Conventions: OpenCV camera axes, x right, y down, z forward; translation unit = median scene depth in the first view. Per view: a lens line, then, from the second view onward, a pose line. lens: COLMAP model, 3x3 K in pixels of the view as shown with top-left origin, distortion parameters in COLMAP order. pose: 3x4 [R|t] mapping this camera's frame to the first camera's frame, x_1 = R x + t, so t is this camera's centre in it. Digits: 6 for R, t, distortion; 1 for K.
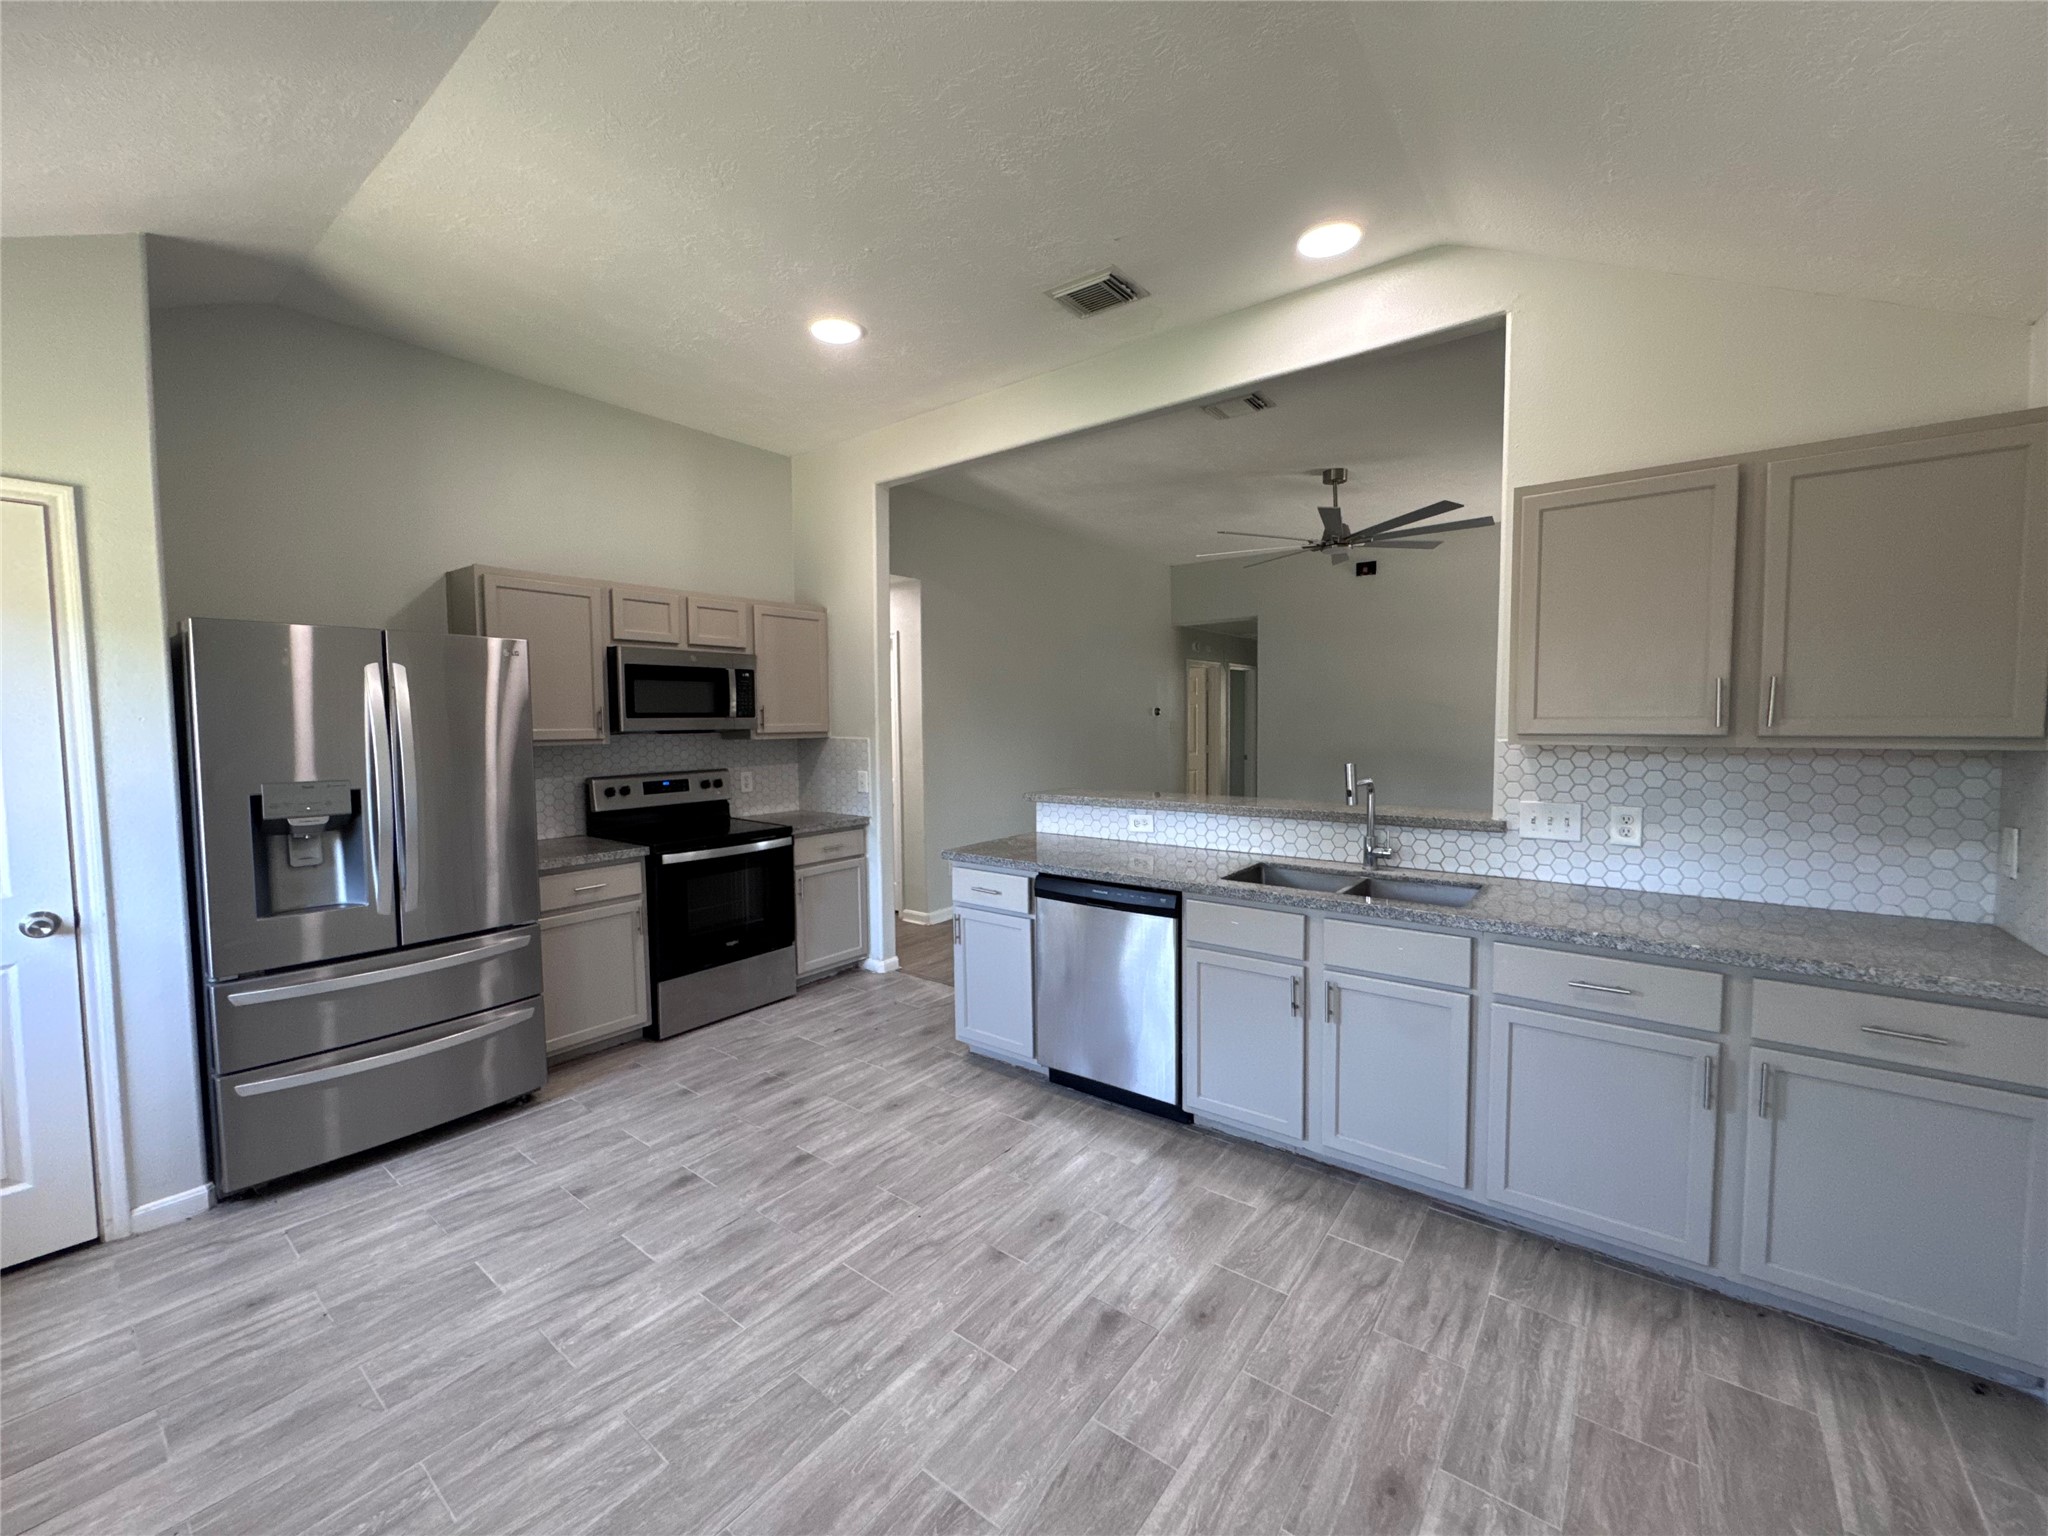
lens RADIAL K [[813.6, 0, 1021.9], [0, 813.6, 770.2], [0, 0, 1]] dist [-0.006426, 0.000211]
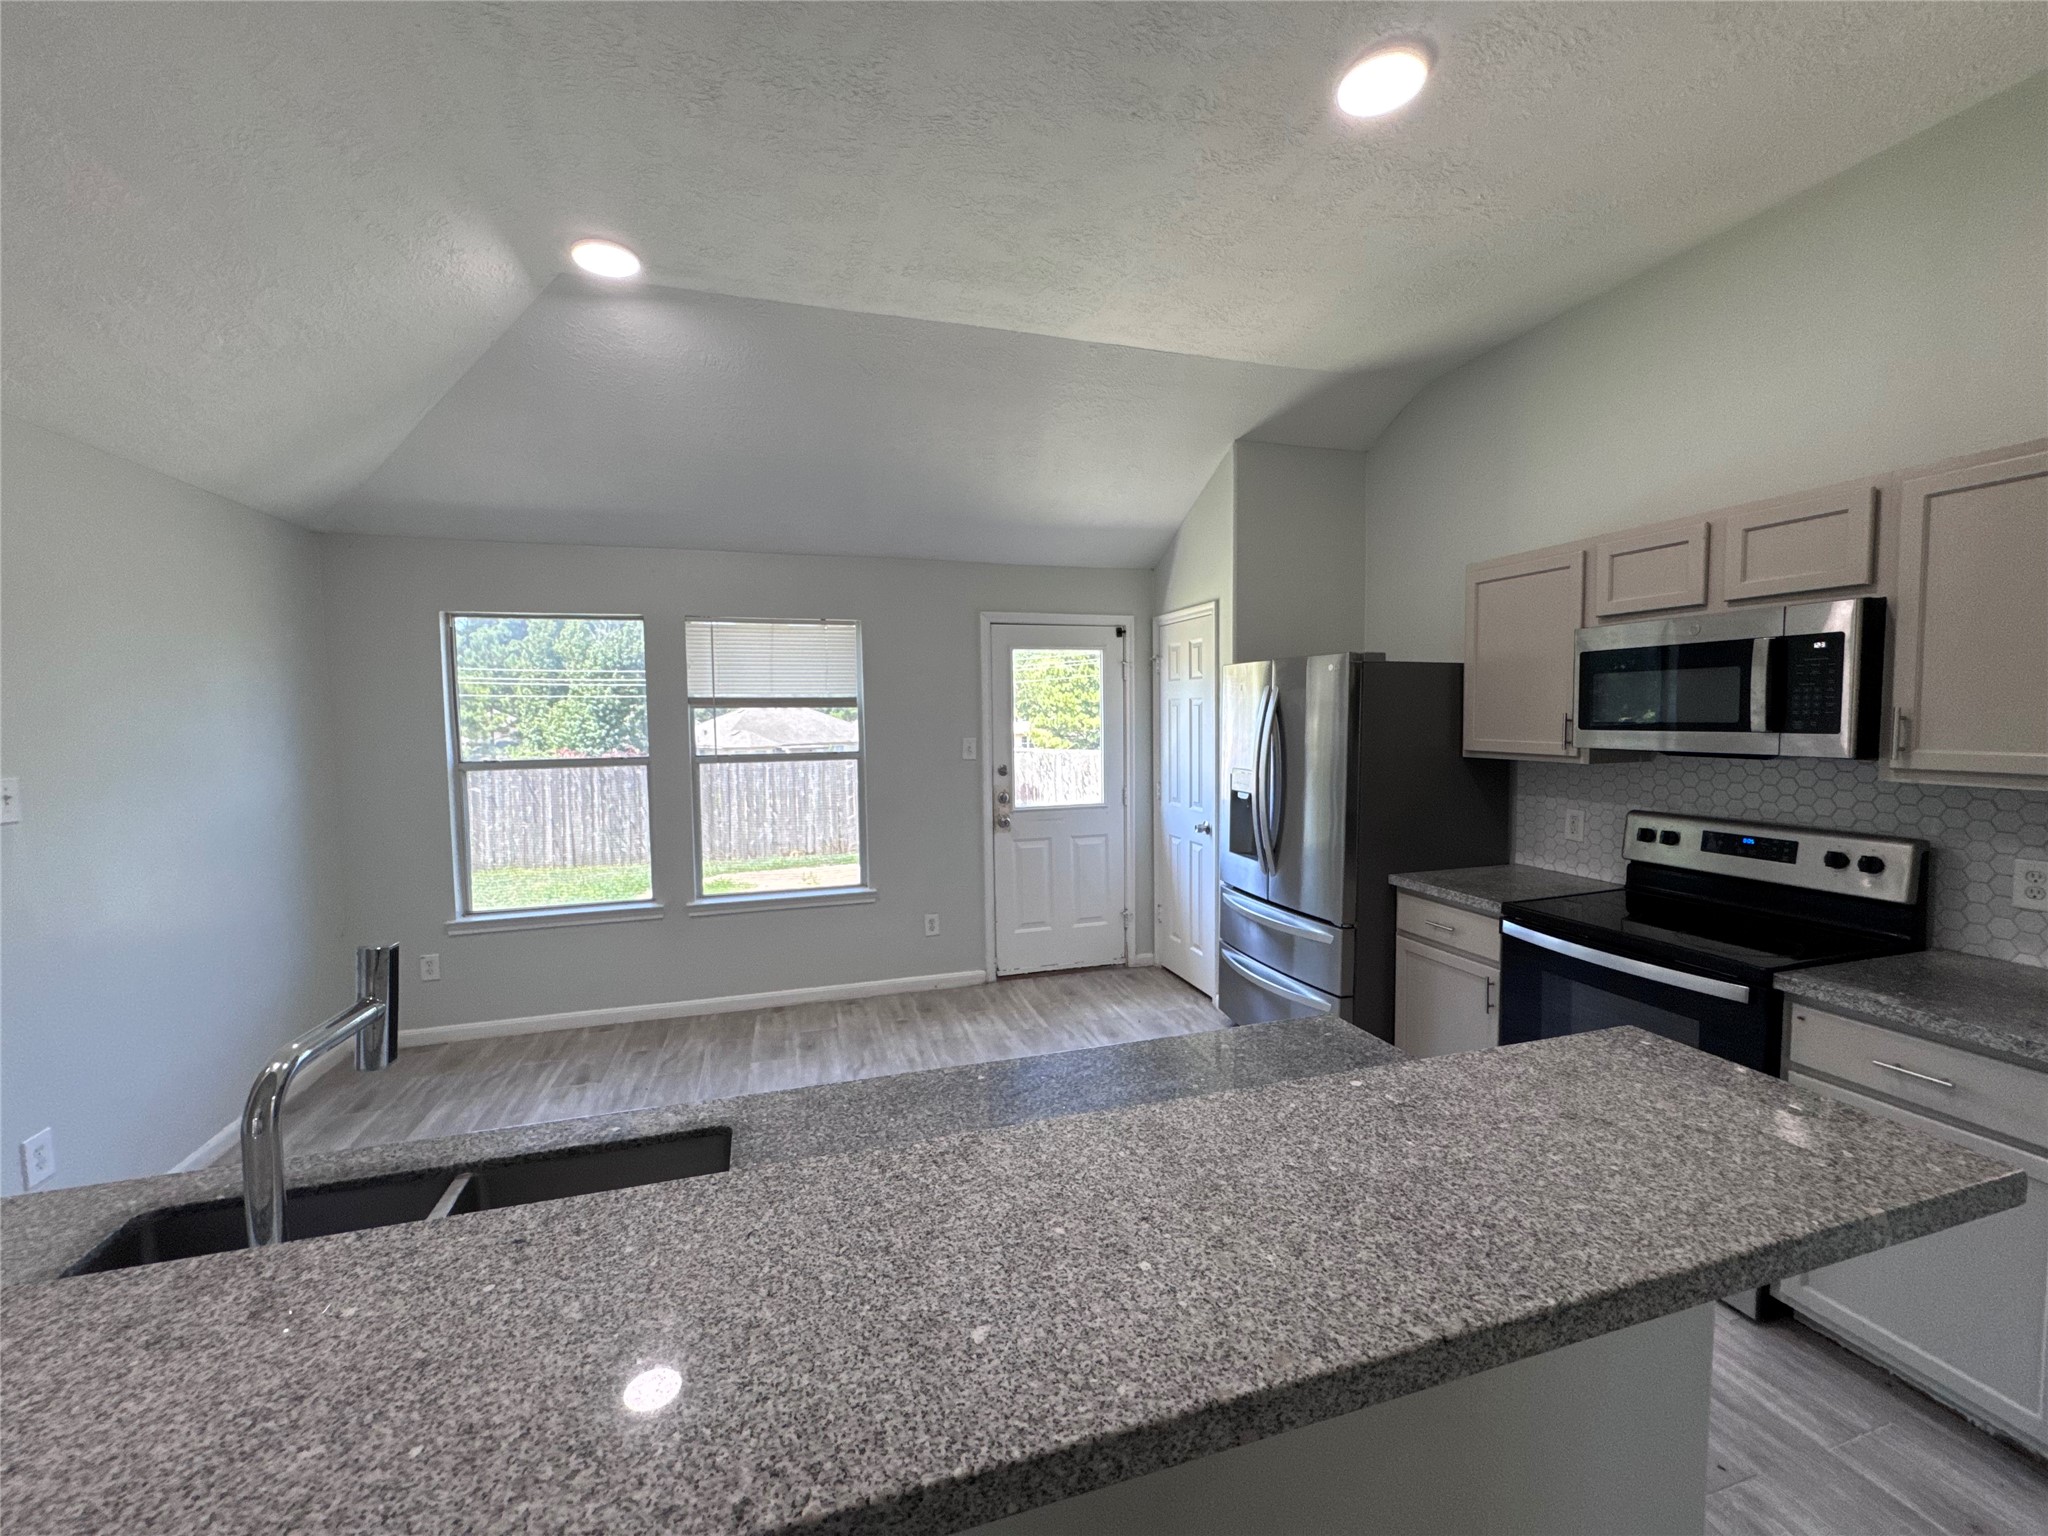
lens RADIAL K [[813.6, 0, 1025.0], [0, 813.6, 756.3], [0, 0, 1]] dist [-0.006426, 0.000211]
pose [[-0.579369, 0.053324, -0.813319, 0.321257], [-0.040441, 0.994748, 0.094027, -0.075373], [0.814062, 0.087367, -0.574169, 0.873063]]
